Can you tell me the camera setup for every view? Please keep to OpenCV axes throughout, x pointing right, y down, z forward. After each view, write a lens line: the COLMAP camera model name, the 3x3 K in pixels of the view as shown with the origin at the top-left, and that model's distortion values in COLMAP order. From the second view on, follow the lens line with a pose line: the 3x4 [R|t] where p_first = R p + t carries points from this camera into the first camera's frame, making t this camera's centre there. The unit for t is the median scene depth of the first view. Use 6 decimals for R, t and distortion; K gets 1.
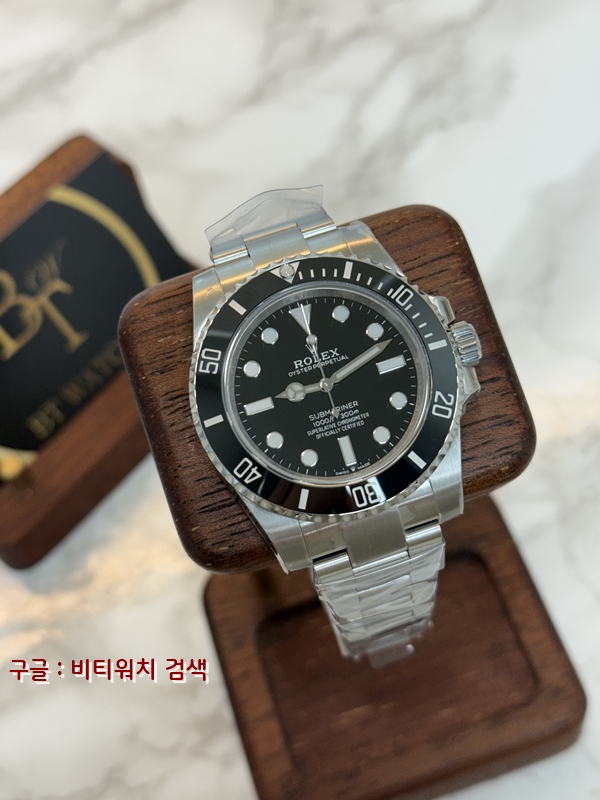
lens RADIAL K [[1201.3, 0, 300.0], [0, 1201.3, 400.0], [0, 0, 1]] dist [0.197580, -0.040706]
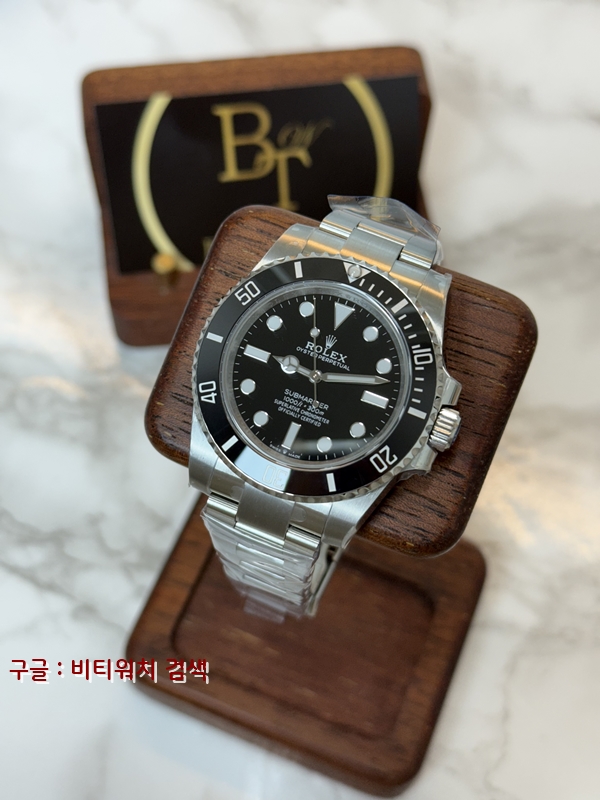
lens RADIAL K [[1201.3, 0, 300.0], [0, 1201.3, 400.0], [0, 0, 1]] dist [0.197580, -0.040706]
pose [[0.755505, 0.632617, -0.170320, 0.204354], [-0.615908, 0.774453, 0.144497, -0.140881], [0.223316, -0.004267, 0.974737, -0.060089]]
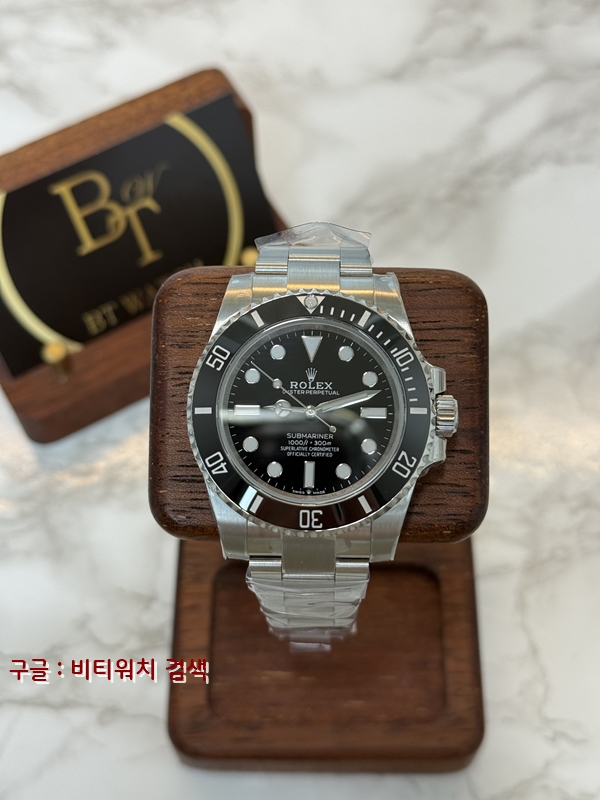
lens RADIAL K [[1201.3, 0, 300.0], [0, 1201.3, 400.0], [0, 0, 1]] dist [0.197580, -0.040706]
pose [[0.944236, 0.324970, -0.053037, 0.065524], [-0.320256, 0.943826, 0.081418, -0.106538], [0.076516, -0.059892, 0.995268, -0.093290]]
